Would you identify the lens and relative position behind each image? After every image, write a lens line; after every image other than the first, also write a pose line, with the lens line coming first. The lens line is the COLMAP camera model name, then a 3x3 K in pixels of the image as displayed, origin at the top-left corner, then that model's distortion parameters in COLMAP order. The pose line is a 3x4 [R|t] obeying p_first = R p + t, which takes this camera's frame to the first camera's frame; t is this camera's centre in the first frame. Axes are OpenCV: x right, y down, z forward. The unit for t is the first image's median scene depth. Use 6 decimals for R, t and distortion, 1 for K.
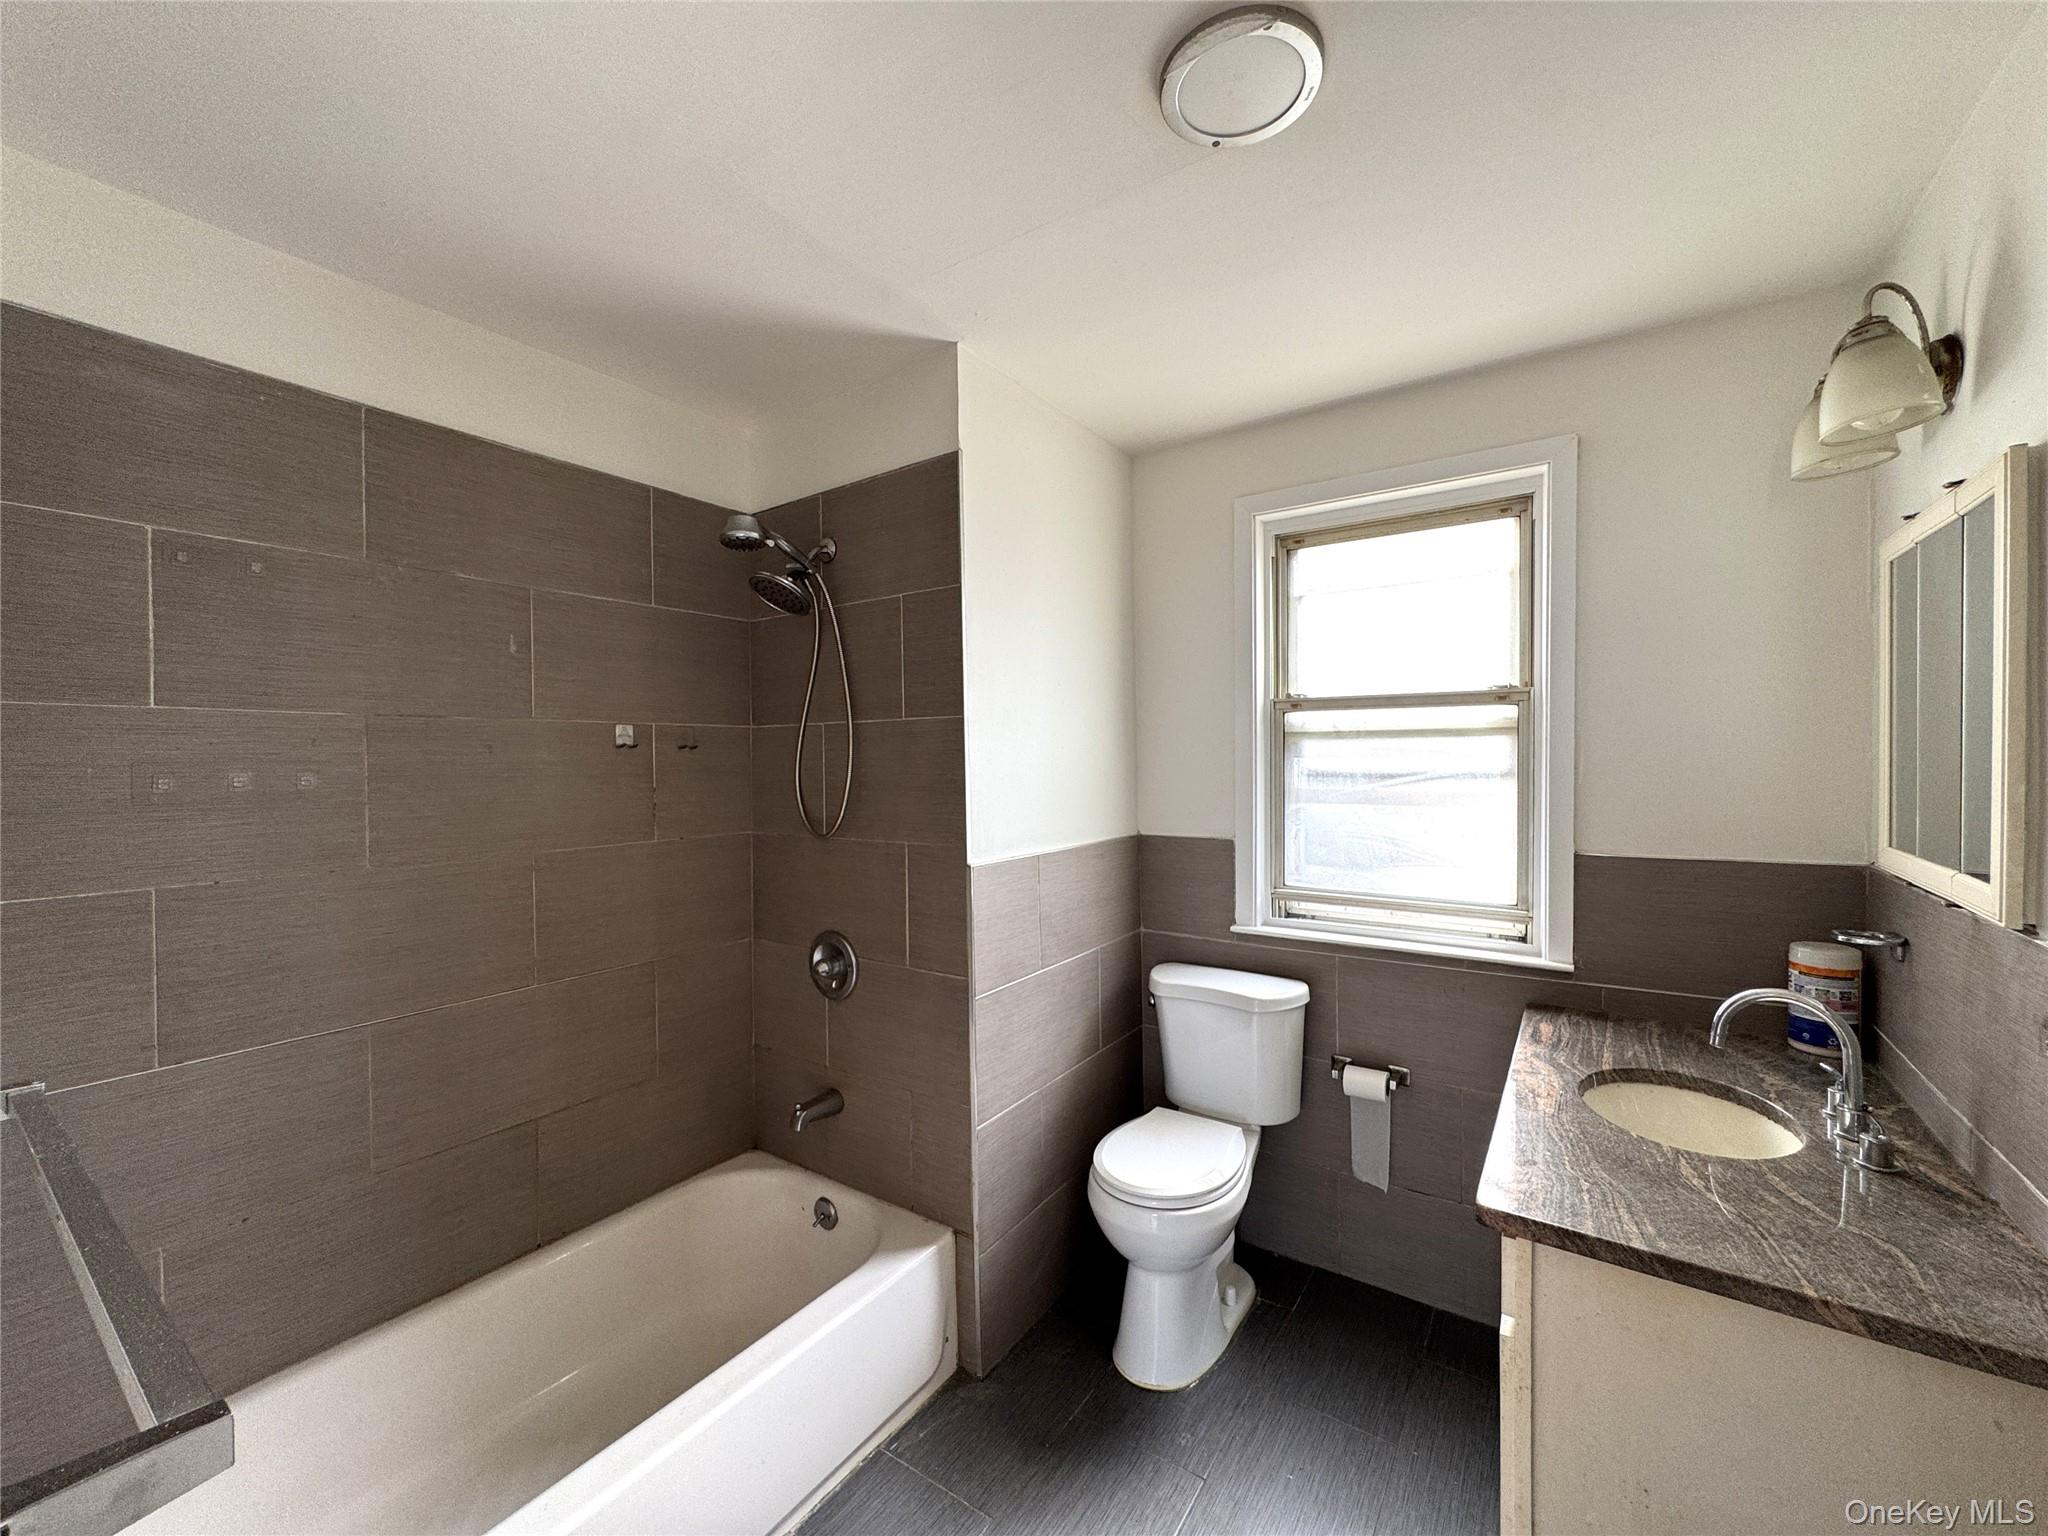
lens RADIAL K [[818.1, 0, 1023.2], [0, 818.1, 769.5], [0, 0, 1]] dist [-0.002115, -0.000243]
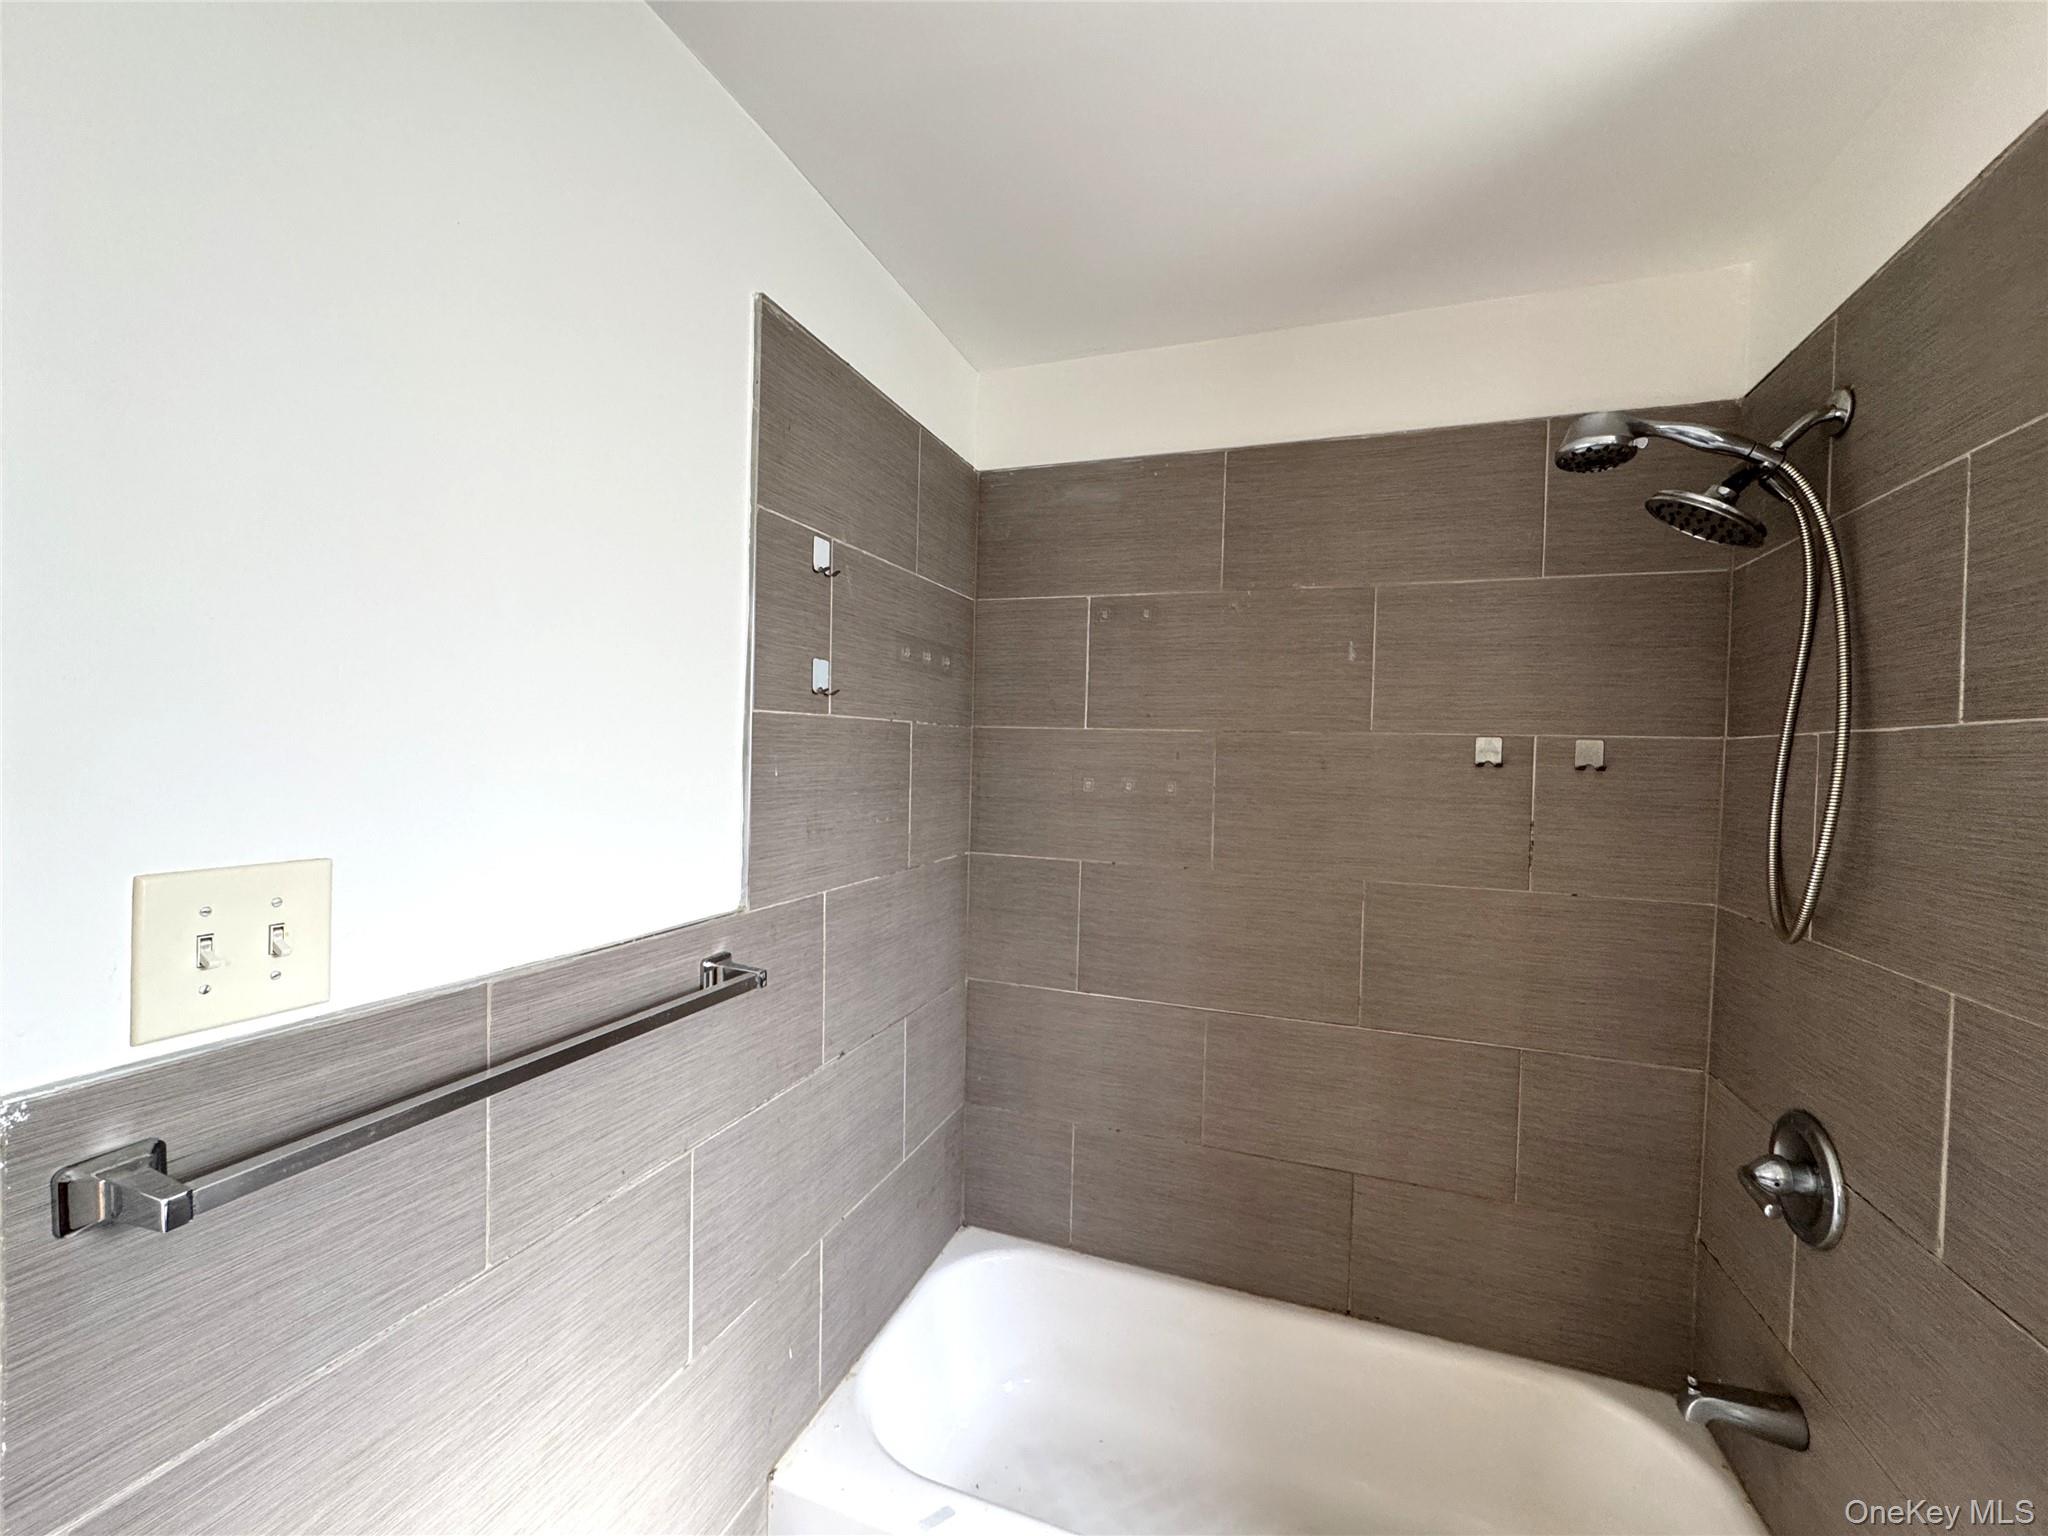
lens RADIAL K [[818.1, 0, 1023.2], [0, 818.1, 769.5], [0, 0, 1]] dist [-0.002115, -0.000243]
pose [[0.259341, 0.034714, -0.965162, 0.218459], [-0.041253, 0.998840, 0.024840, -0.035103], [0.964904, 0.033374, 0.260473, 0.511455]]
